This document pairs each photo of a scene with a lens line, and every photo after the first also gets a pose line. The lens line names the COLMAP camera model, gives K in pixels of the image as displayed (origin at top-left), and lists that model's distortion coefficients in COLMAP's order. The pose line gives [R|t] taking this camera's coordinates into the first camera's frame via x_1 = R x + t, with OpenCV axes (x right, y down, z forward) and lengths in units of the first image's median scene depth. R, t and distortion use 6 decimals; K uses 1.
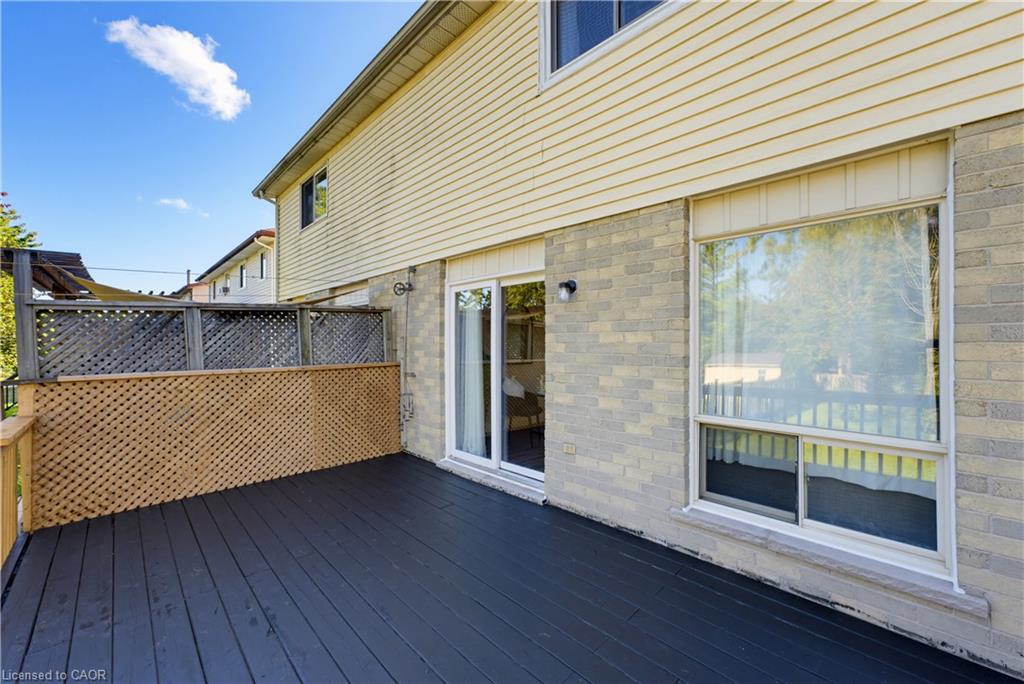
lens RADIAL K [[392.5, 0, 512.0], [0, 392.5, 342.0], [0, 0, 1]] dist [0.001199, 0.000365]
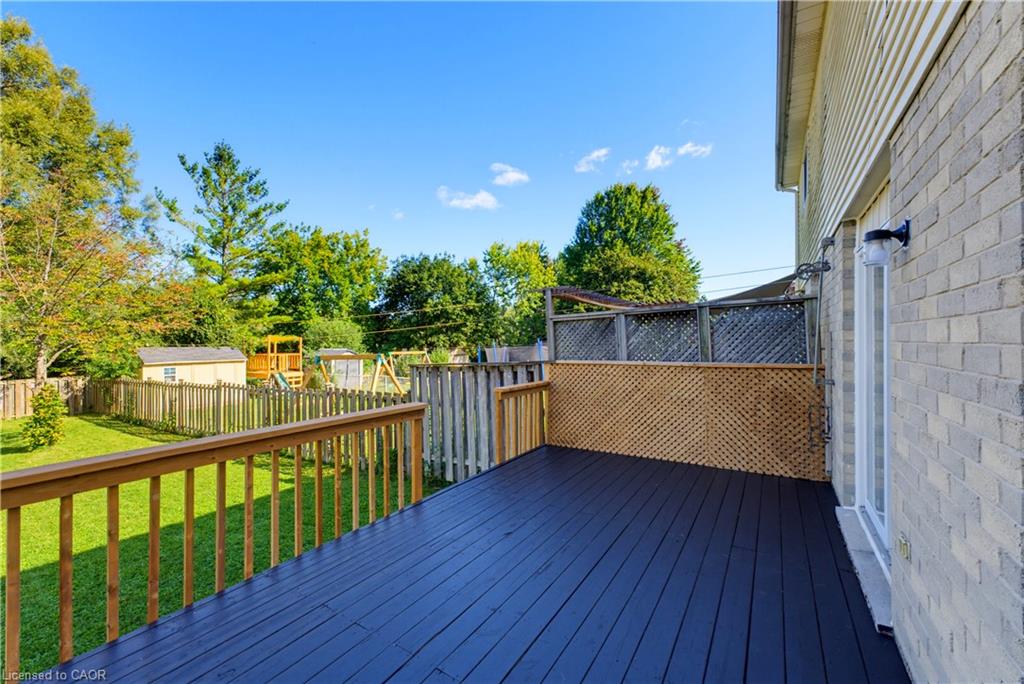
lens RADIAL K [[392.5, 0, 512.0], [0, 392.5, 342.0], [0, 0, 1]] dist [0.001199, 0.000365]
pose [[0.280387, 0.003244, -0.959881, 0.332610], [0.007984, 0.999952, 0.005711, -0.002541], [0.959854, -0.009265, 0.280348, 0.241611]]
